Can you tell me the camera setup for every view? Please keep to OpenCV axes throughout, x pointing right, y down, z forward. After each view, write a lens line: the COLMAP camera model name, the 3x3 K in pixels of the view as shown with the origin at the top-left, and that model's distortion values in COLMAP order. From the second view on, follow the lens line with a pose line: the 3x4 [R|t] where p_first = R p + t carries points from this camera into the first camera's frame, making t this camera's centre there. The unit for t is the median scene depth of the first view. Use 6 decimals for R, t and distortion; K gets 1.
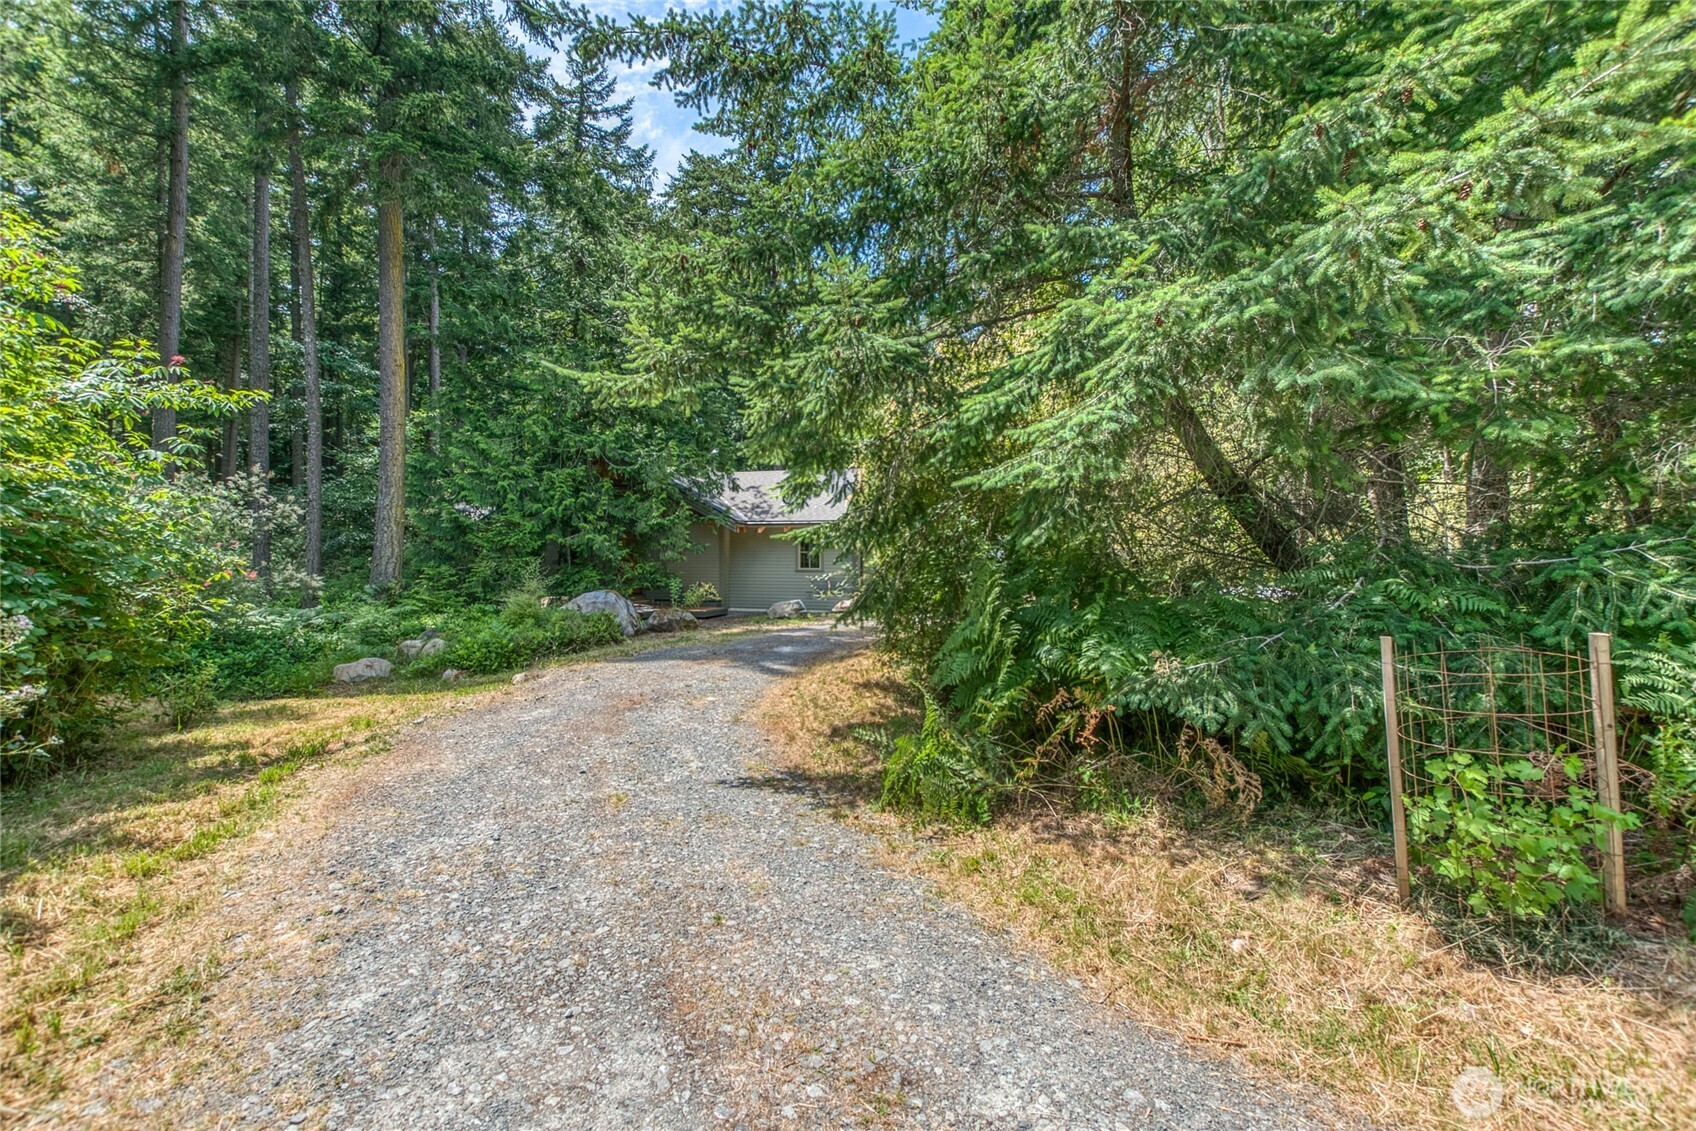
lens RADIAL K [[756.7, 0, 849.4], [0, 756.7, 561.0], [0, 0, 1]] dist [0.018303, 0.000782]
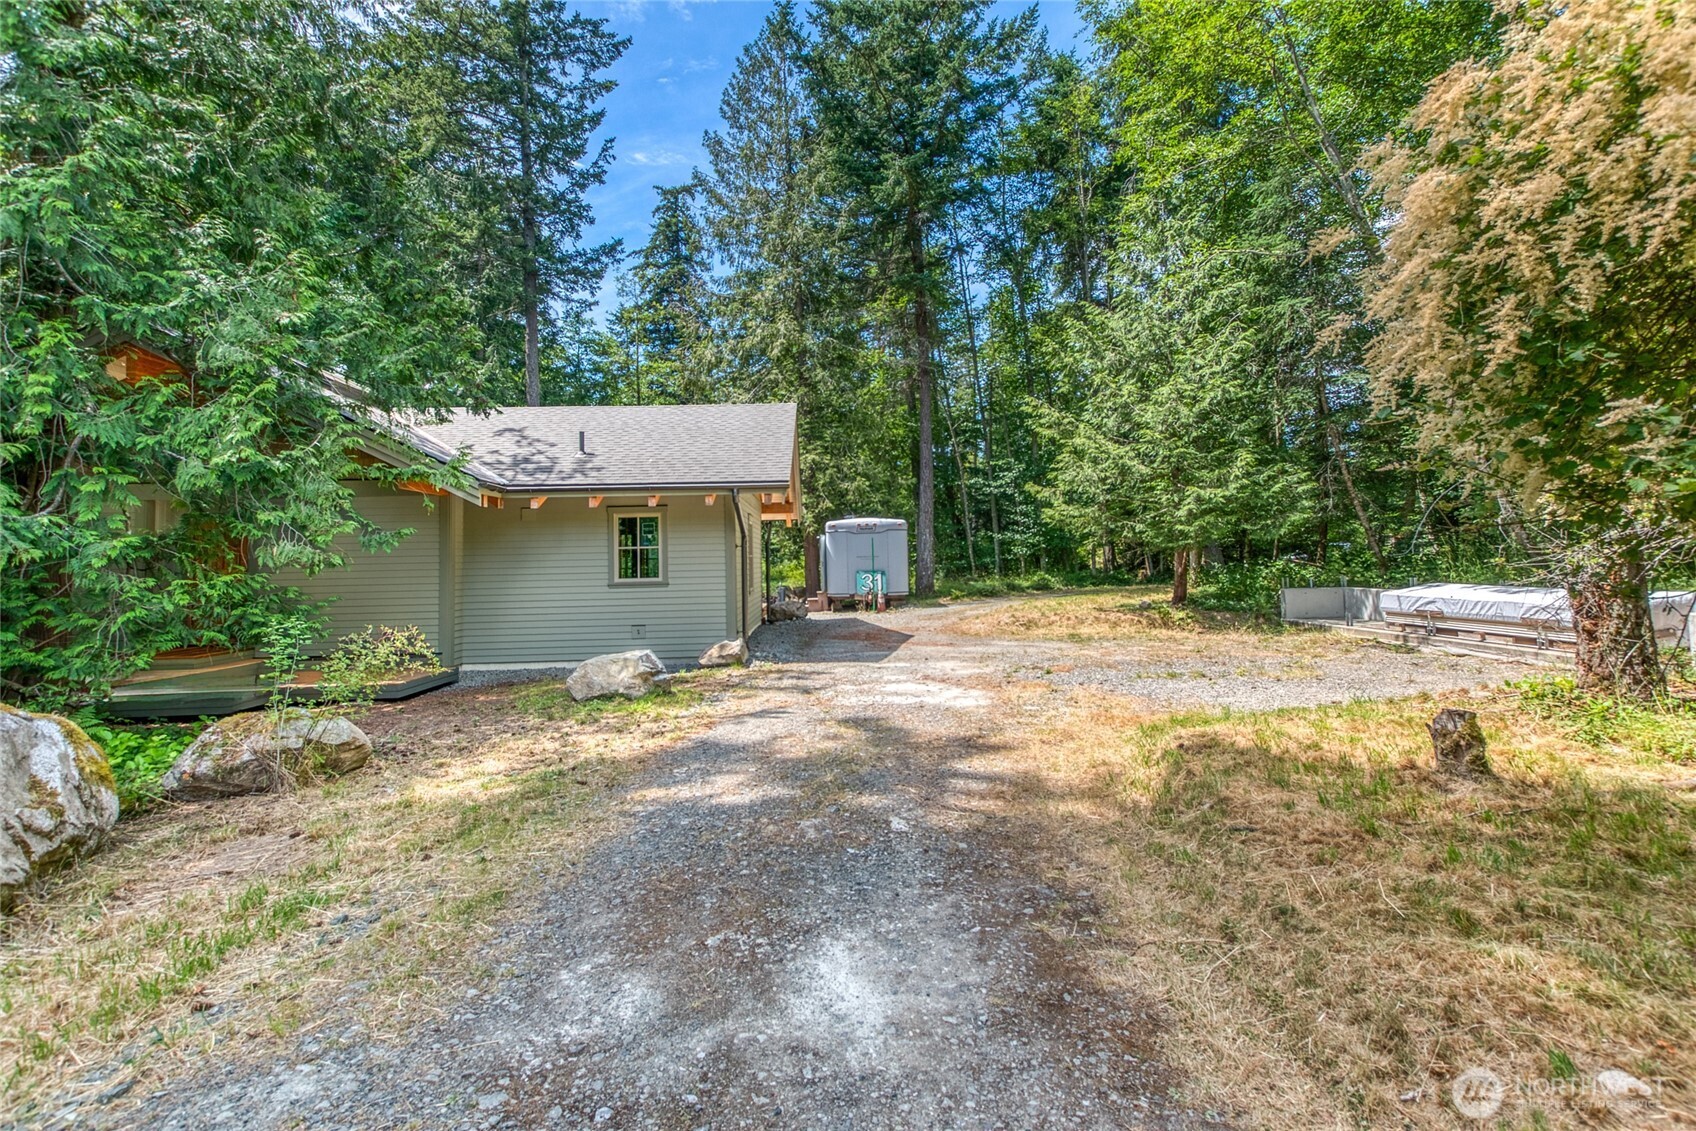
lens RADIAL K [[756.7, 0, 845.9], [0, 756.7, 556.0], [0, 0, 1]] dist [0.018303, 0.000782]
pose [[0.948694, -0.013513, 0.315907, -0.098205], [0.021269, 0.999551, -0.021115, 0.007670], [-0.315480, 0.026750, 0.948555, 0.565719]]
